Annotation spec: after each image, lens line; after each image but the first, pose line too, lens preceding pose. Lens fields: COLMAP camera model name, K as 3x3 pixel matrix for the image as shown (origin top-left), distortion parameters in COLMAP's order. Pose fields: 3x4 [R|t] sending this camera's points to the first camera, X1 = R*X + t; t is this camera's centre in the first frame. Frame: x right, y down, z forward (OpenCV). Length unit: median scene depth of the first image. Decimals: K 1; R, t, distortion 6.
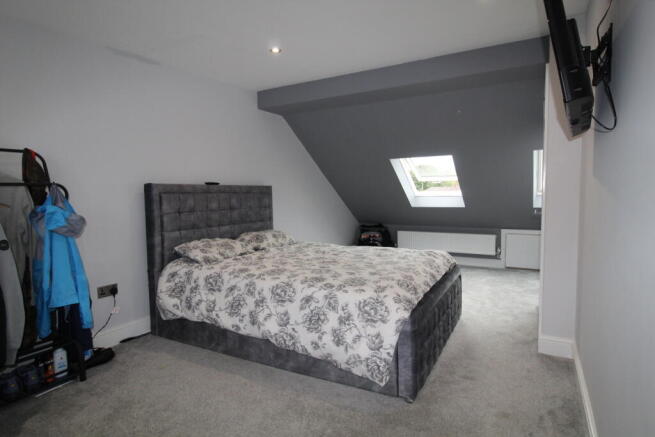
lens RADIAL K [[396.1, 0, 327.5], [0, 396.1, 218.5], [0, 0, 1]] dist [-0.001496, -0.000347]
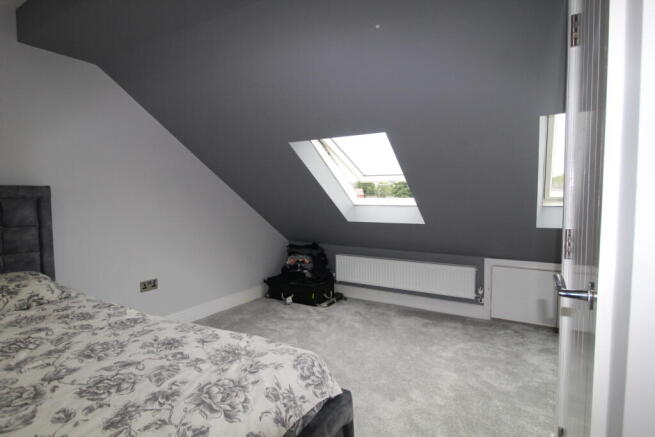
lens RADIAL K [[359.1, 0, 327.5], [0, 359.1, 218.5], [0, 0, 1]] dist [0.017282, -0.000080]
pose [[0.998842, 0.010940, -0.046859, 0.213485], [-0.011591, 0.999840, -0.013646, -0.026256], [0.046702, 0.014173, 0.998808, 0.408900]]
